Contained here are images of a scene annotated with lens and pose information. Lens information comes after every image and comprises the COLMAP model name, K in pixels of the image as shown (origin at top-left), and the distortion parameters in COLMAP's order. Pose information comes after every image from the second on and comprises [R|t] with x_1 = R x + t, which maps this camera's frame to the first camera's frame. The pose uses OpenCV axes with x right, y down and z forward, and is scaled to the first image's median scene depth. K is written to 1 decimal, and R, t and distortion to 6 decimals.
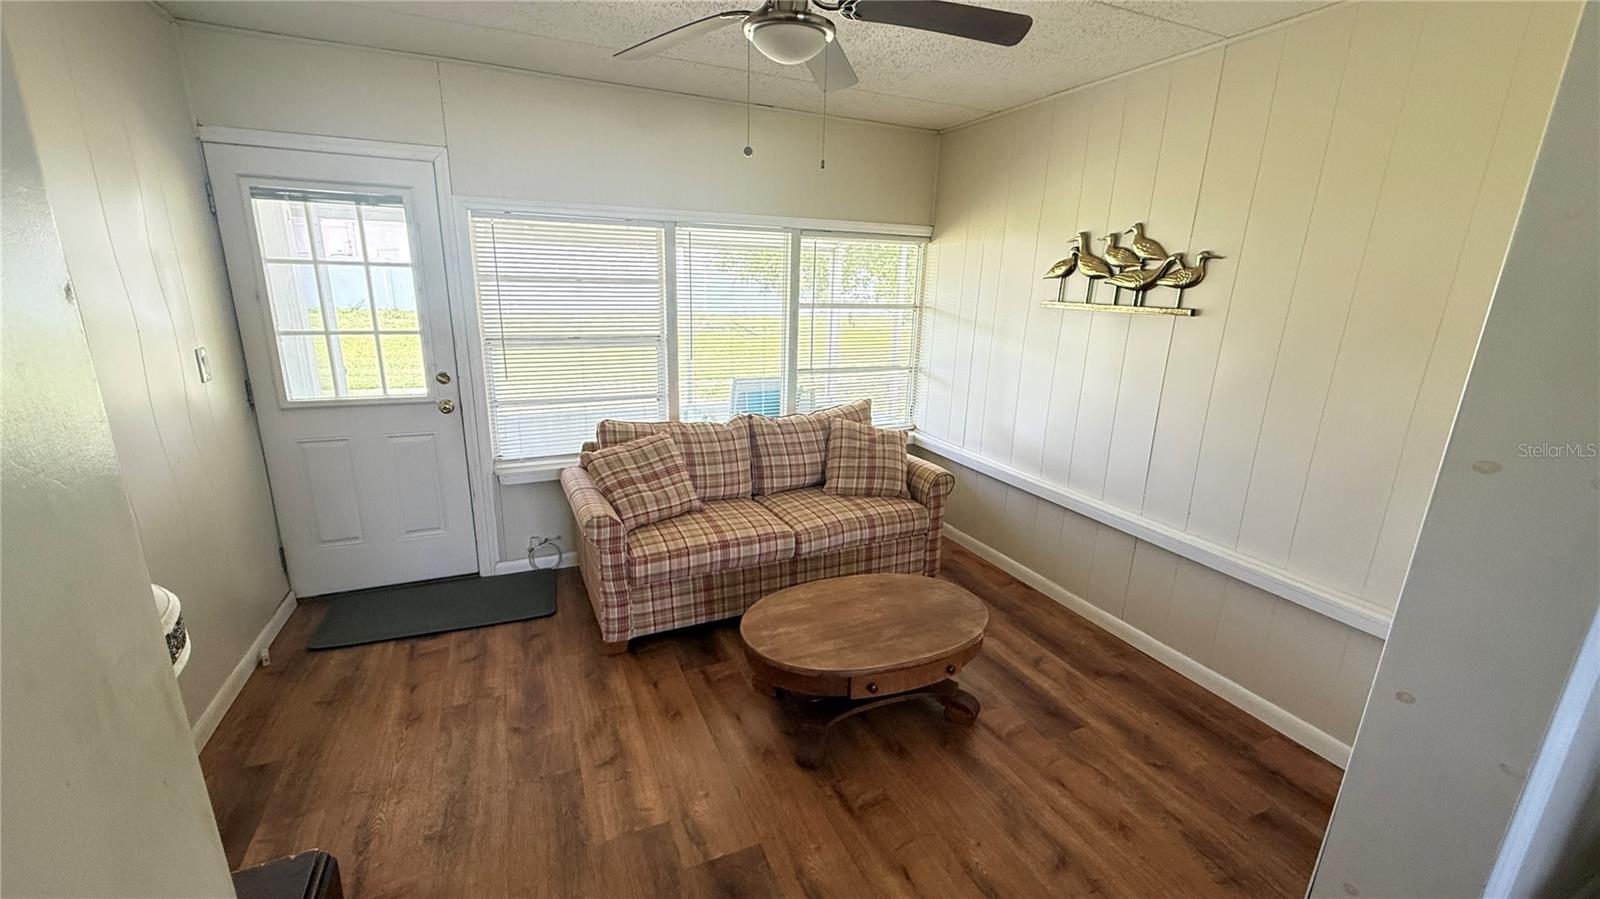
lens RADIAL K [[630.4, 0, 795.1], [0, 630.4, 460.9], [0, 0, 1]] dist [-0.003003, -0.001878]
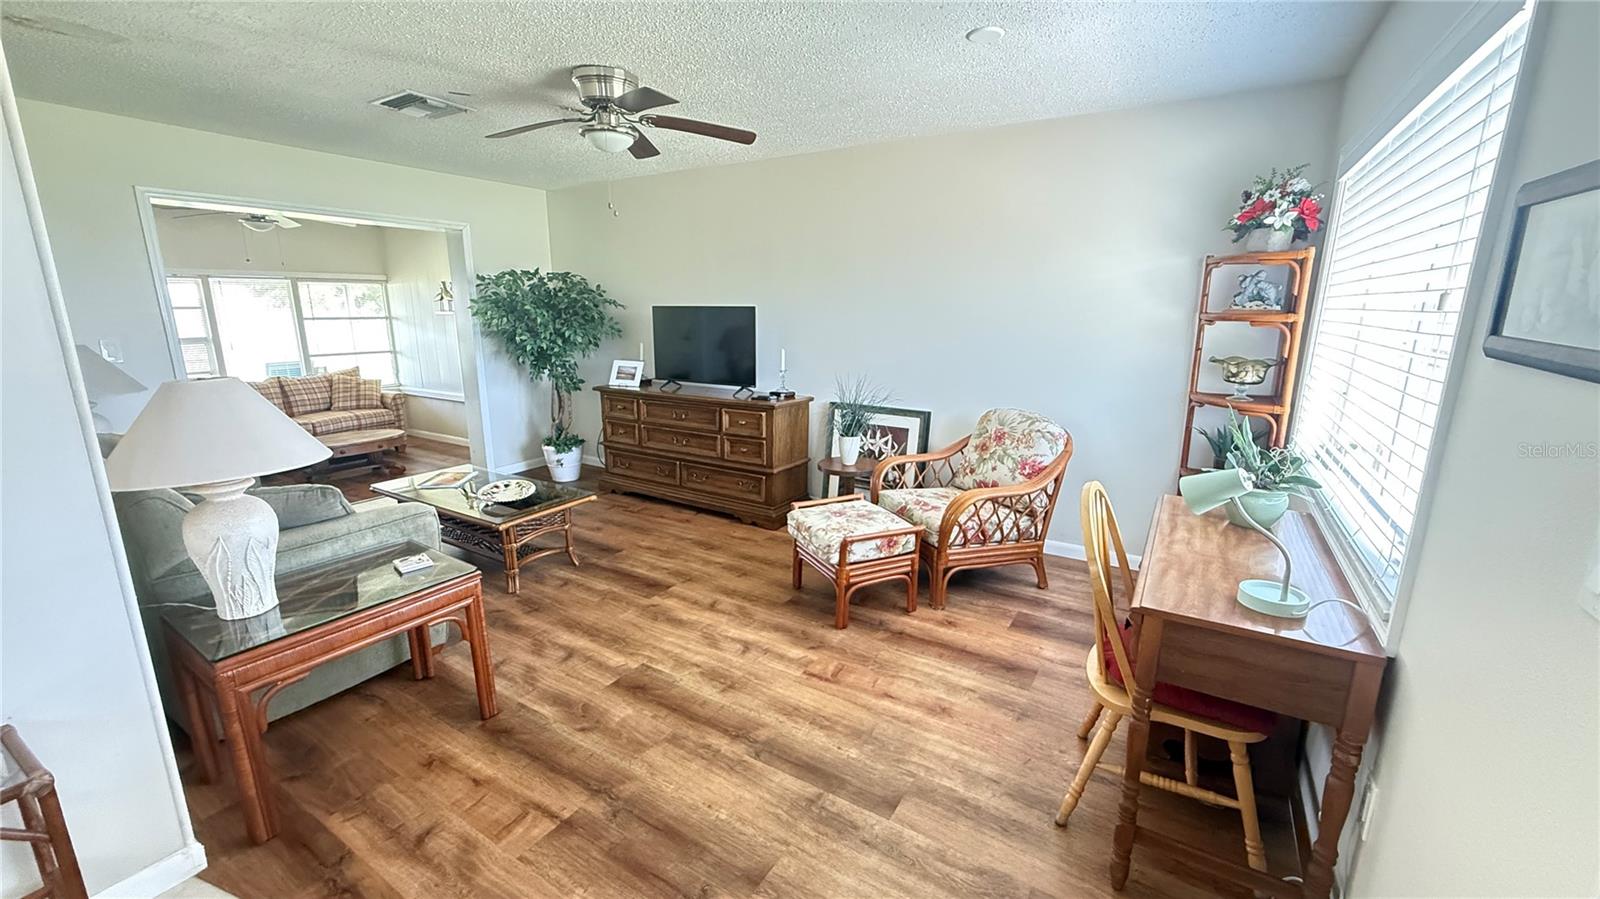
lens RADIAL K [[630.4, 0, 807.8], [0, 630.4, 459.9], [0, 0, 1]] dist [-0.003003, -0.001878]
pose [[0.832561, -0.155482, 0.531664, 0.218094], [0.171873, 0.984938, 0.018894, 0.426487], [-0.526594, 0.075648, 0.846744, -1.466906]]
